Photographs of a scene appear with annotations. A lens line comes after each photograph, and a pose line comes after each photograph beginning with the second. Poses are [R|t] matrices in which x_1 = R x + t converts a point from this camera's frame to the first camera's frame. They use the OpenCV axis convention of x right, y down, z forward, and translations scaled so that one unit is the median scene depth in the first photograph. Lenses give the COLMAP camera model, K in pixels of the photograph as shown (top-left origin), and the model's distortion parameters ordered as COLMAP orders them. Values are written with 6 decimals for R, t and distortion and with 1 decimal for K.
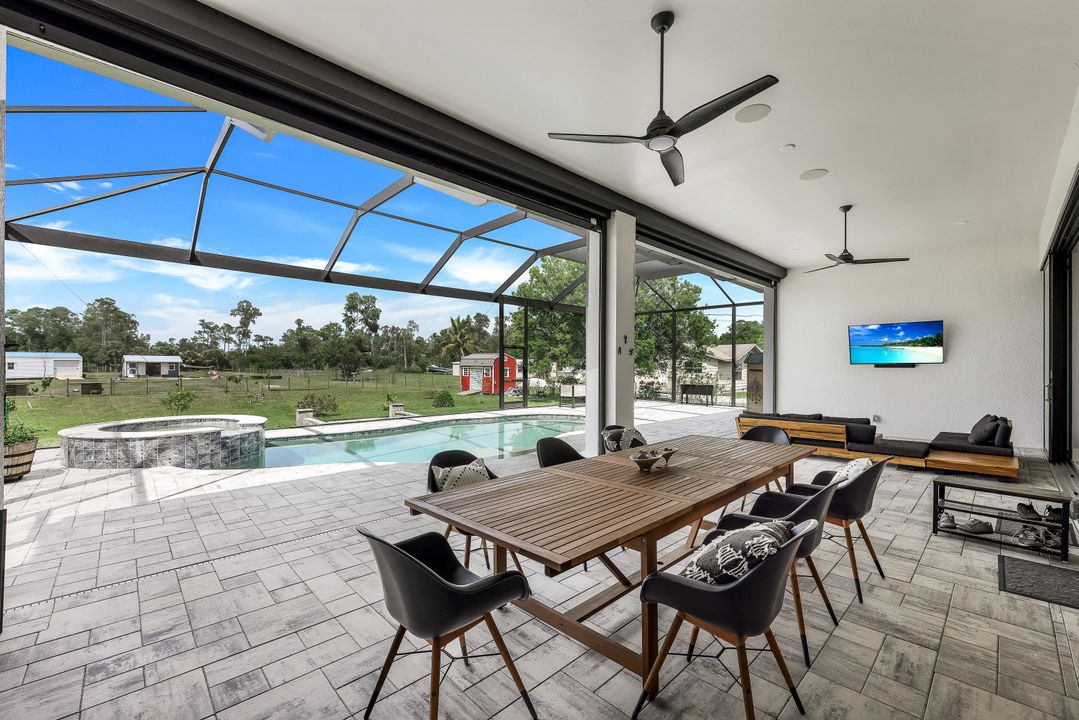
lens RADIAL K [[439.8, 0, 548.2], [0, 439.8, 366.5], [0, 0, 1]] dist [-0.003458, 0.000582]
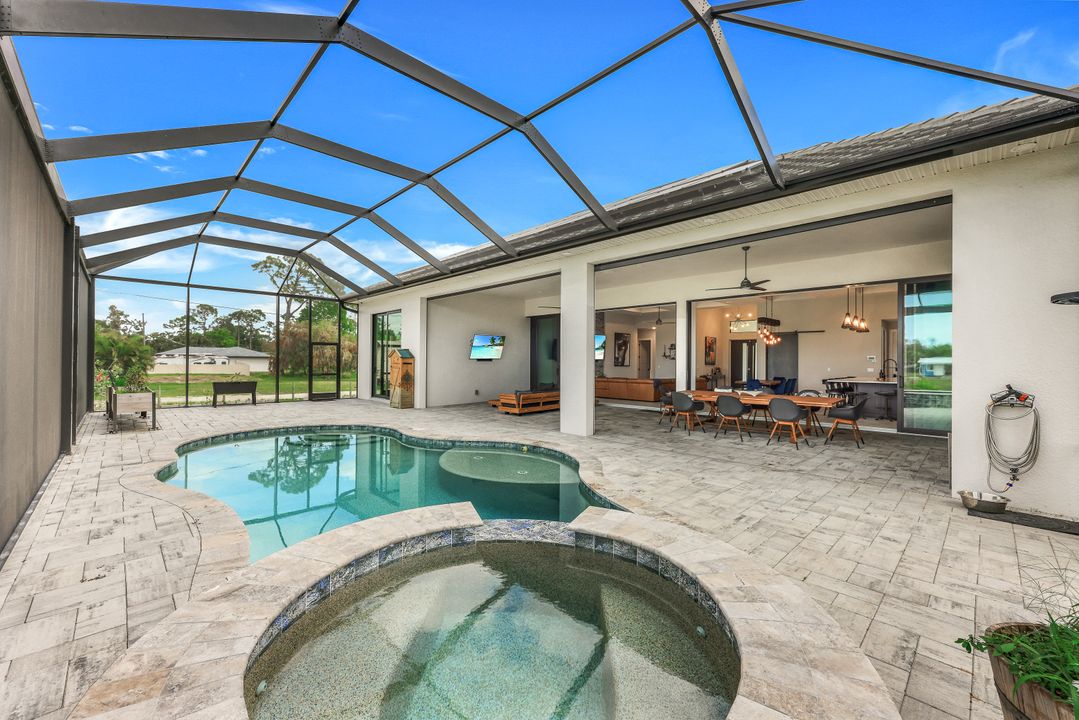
lens RADIAL K [[439.8, 0, 545.9], [0, 439.8, 360.6], [0, 0, 1]] dist [-0.003458, 0.000582]
pose [[-0.014923, -0.003745, 0.999882, -0.120390], [-0.003203, 0.999988, 0.003698, -0.000750], [-0.999884, -0.003148, -0.014935, 0.107234]]
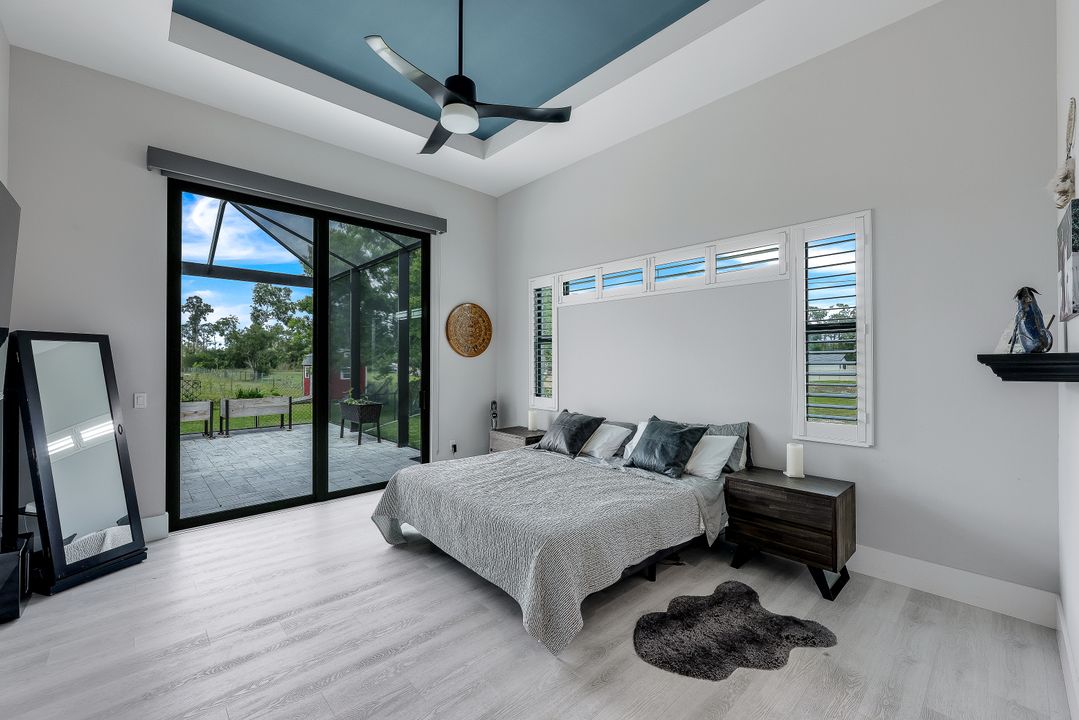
lens RADIAL K [[440.1, 0, 549.7], [0, 440.1, 358.1], [0, 0, 1]] dist [-0.001658, -0.001652]
pose [[0.999932, -0.005553, -0.010234, 0.144736], [0.005420, 0.999902, -0.012928, -0.000921], [0.010305, 0.012872, 0.999864, 0.119144]]
